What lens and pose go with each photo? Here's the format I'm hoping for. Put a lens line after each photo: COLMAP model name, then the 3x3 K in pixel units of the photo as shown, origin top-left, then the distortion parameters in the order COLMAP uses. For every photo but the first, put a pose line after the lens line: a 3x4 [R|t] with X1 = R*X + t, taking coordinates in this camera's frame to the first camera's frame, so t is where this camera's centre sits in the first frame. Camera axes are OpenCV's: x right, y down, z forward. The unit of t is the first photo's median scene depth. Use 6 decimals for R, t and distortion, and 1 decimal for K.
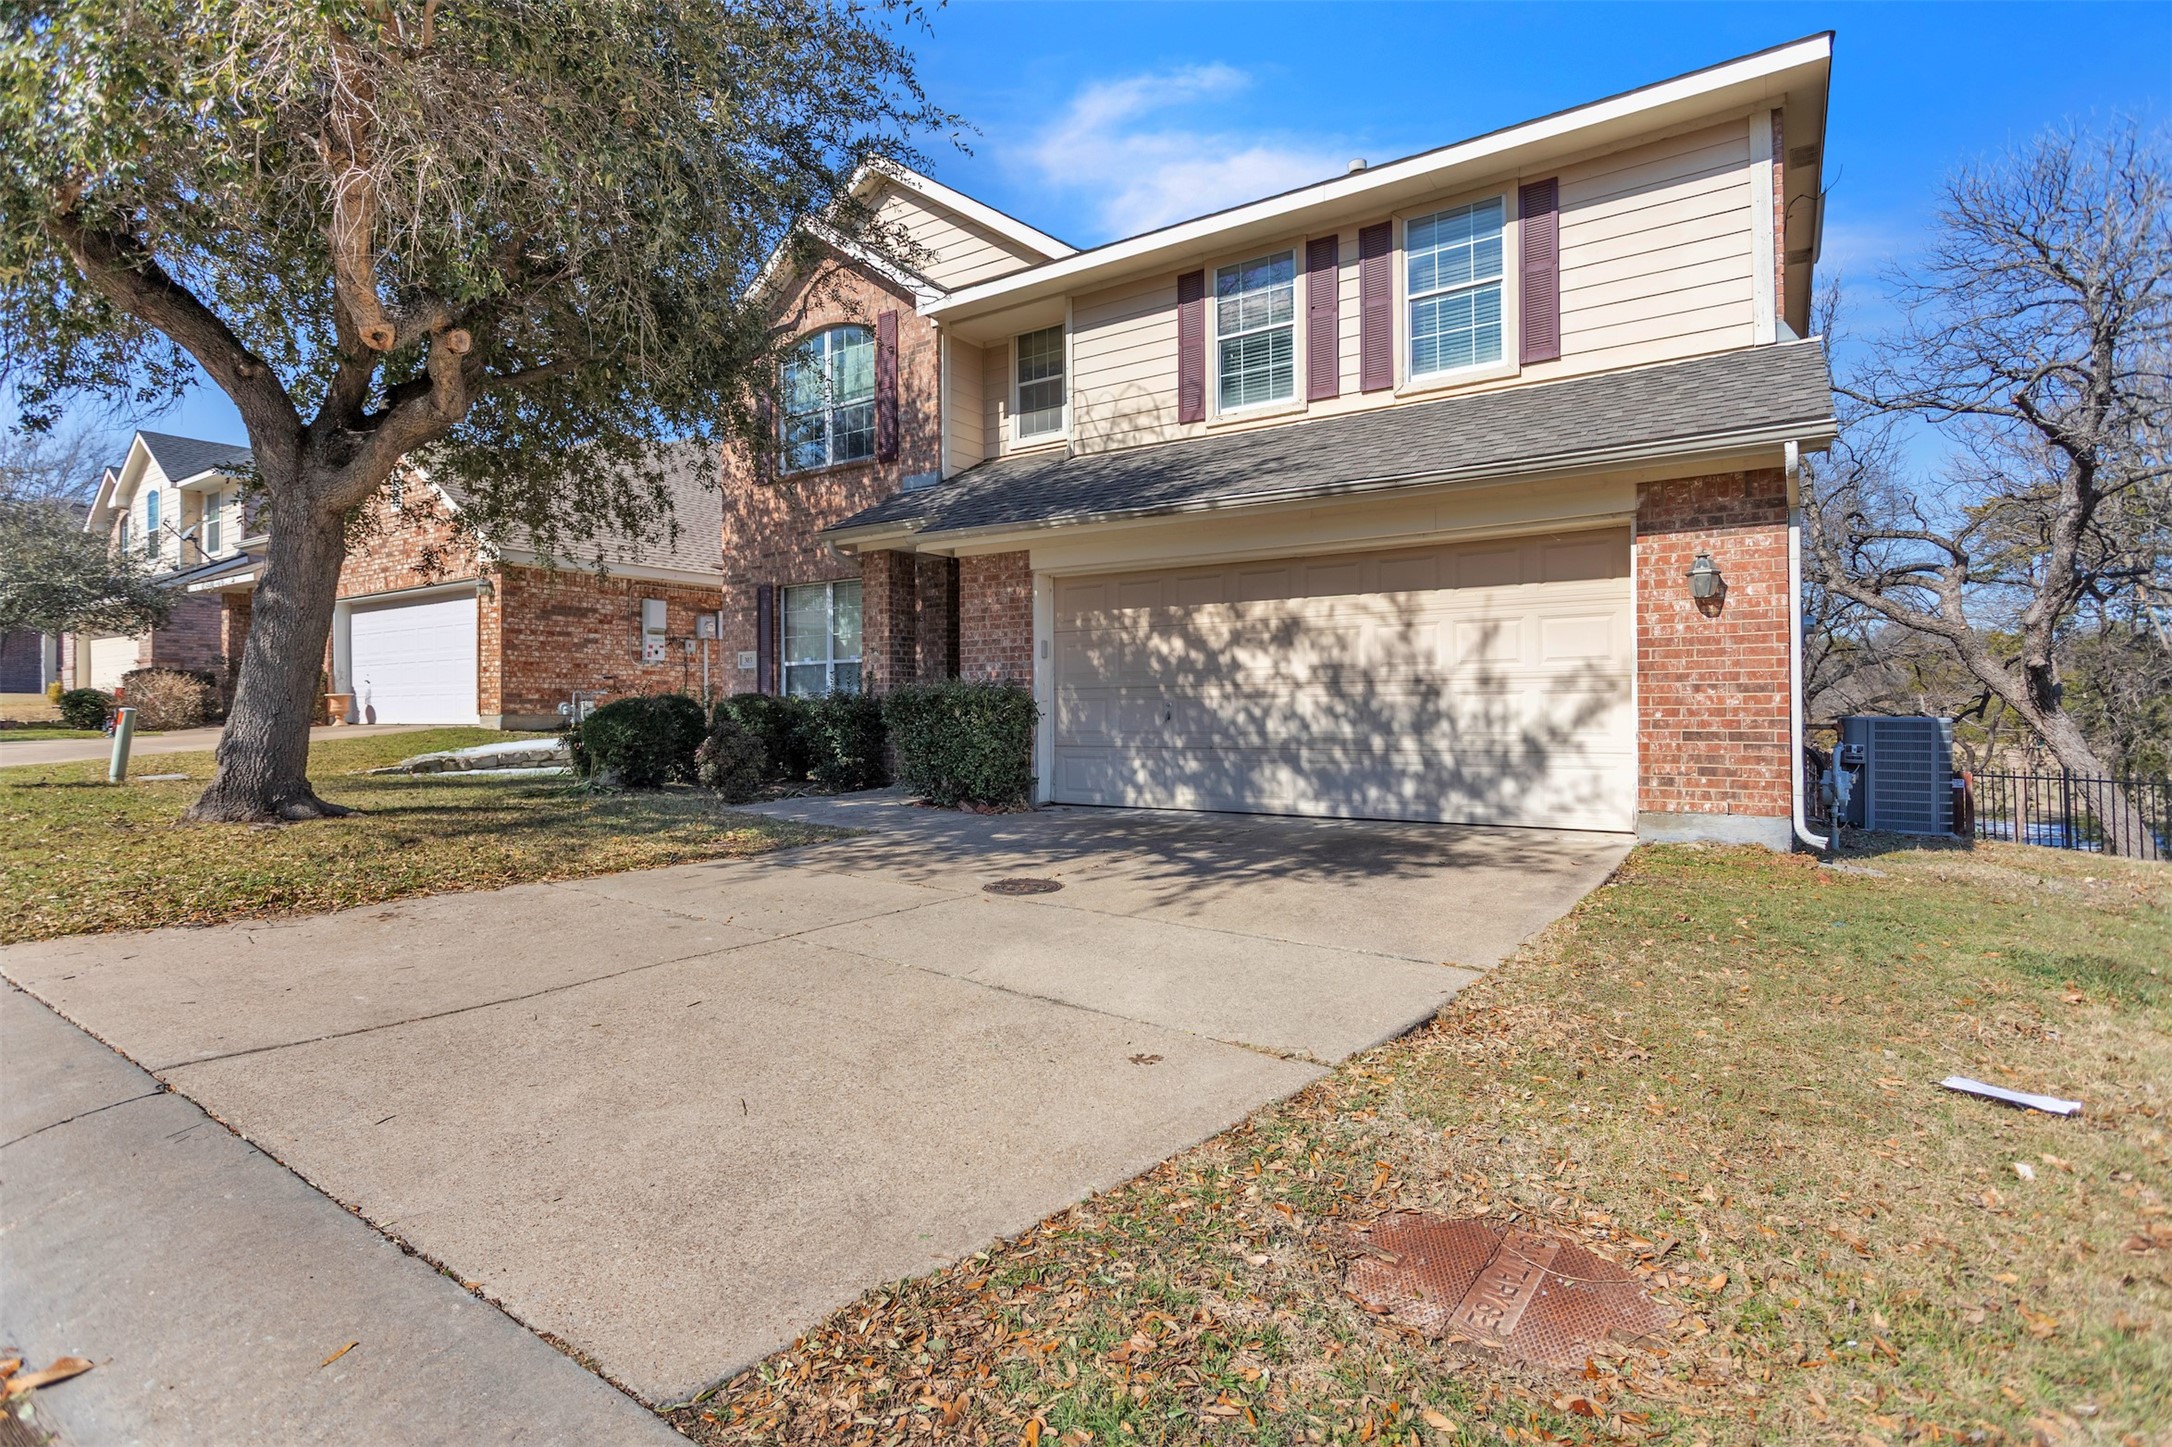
lens RADIAL K [[1072.2, 0, 1084.6], [0, 1072.2, 697.3], [0, 0, 1]] dist [0.003756, 0.000232]
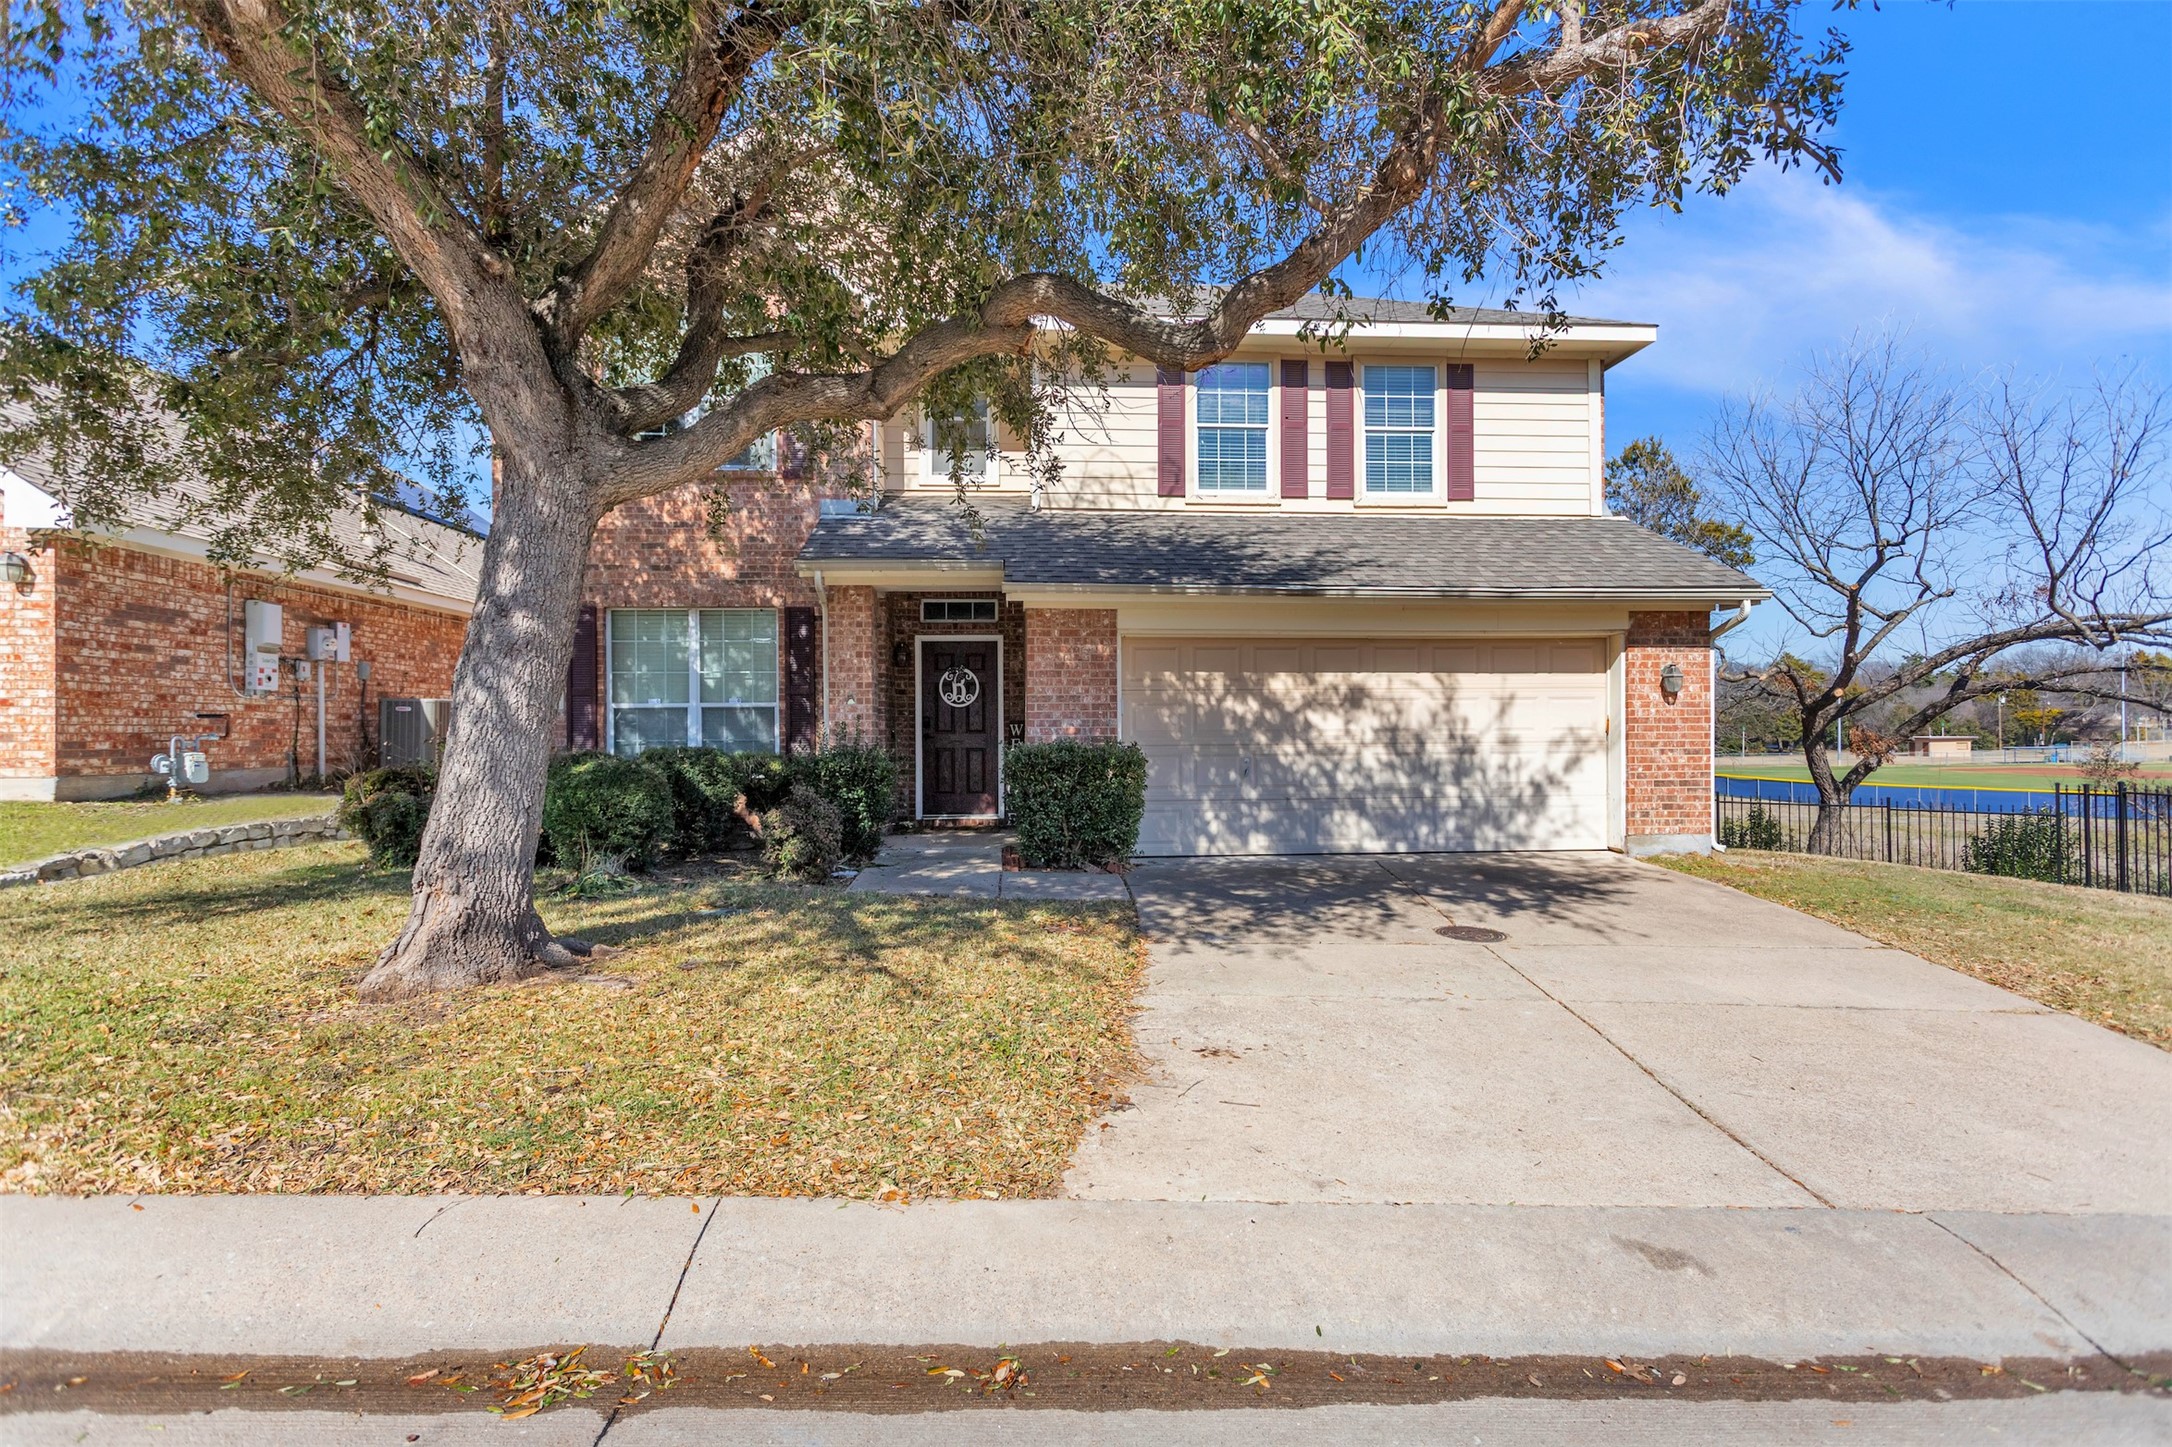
lens RADIAL K [[1046.5, 0, 1090.0], [0, 1046.5, 737.6], [0, 0, 1]] dist [0.002767, -0.000115]
pose [[0.787527, -0.002764, 0.616274, -0.669010], [-0.007669, 0.999869, 0.014285, -0.029487], [-0.616232, -0.015976, 0.787402, 0.230814]]
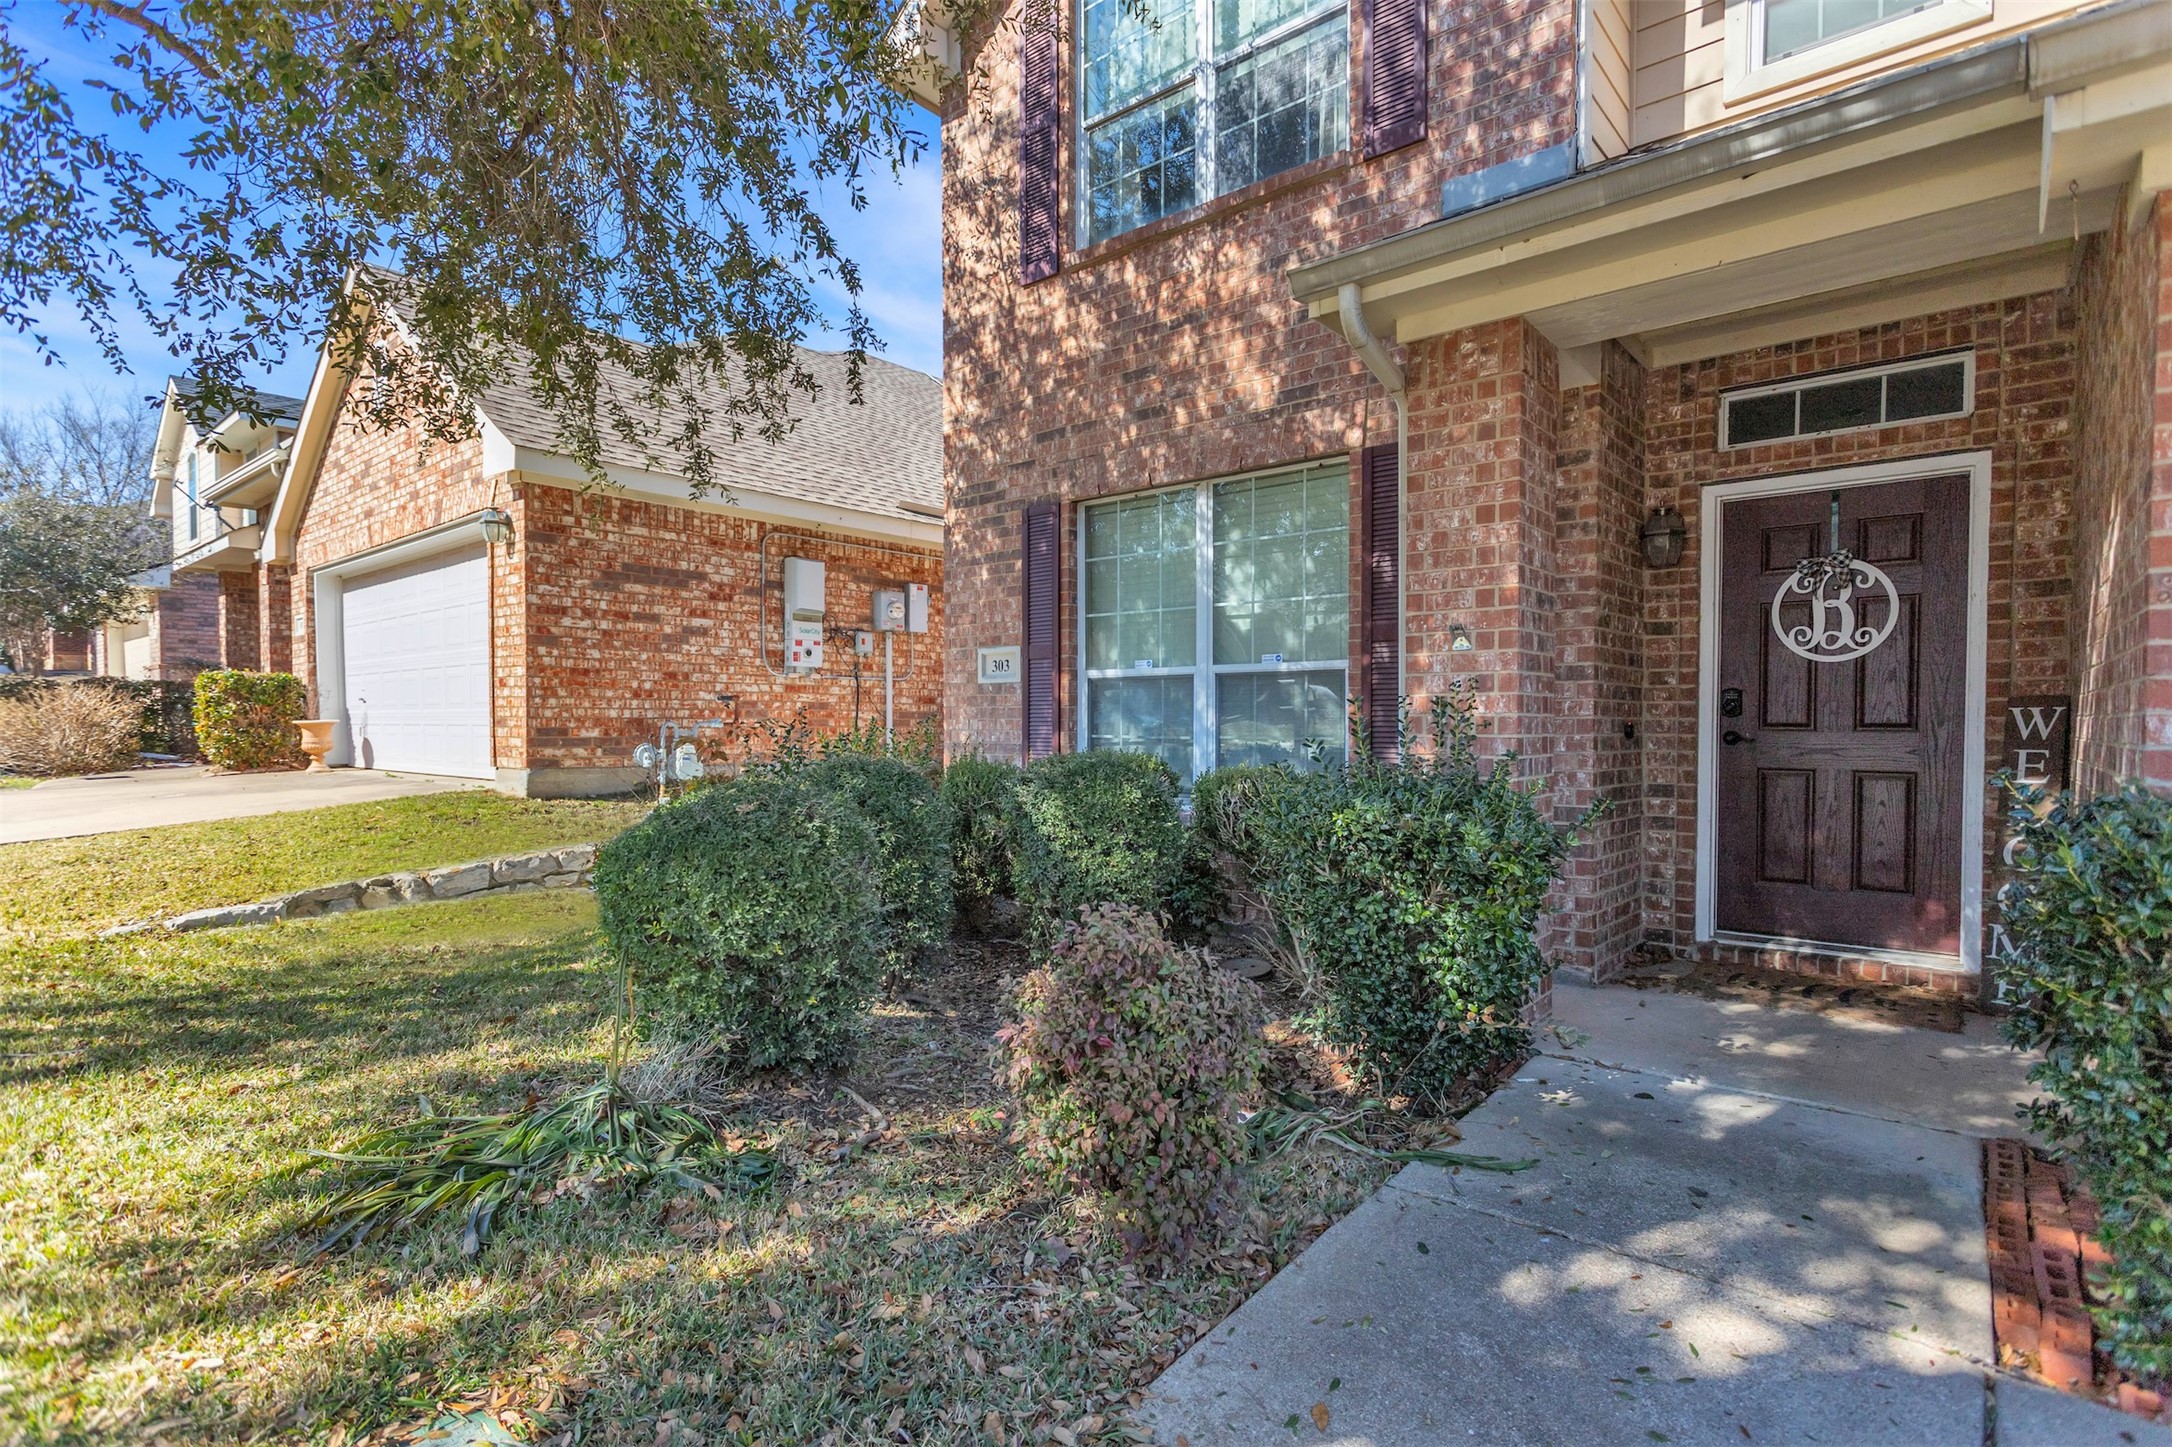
lens RADIAL K [[1046.5, 0, 1090.0], [0, 1046.5, 737.6], [0, 0, 1]] dist [0.002767, -0.000115]
pose [[0.994257, 0.009895, -0.106556, -0.320860], [-0.006824, 0.999552, 0.029150, -0.023982], [0.106796, -0.028256, 0.993879, 0.777605]]
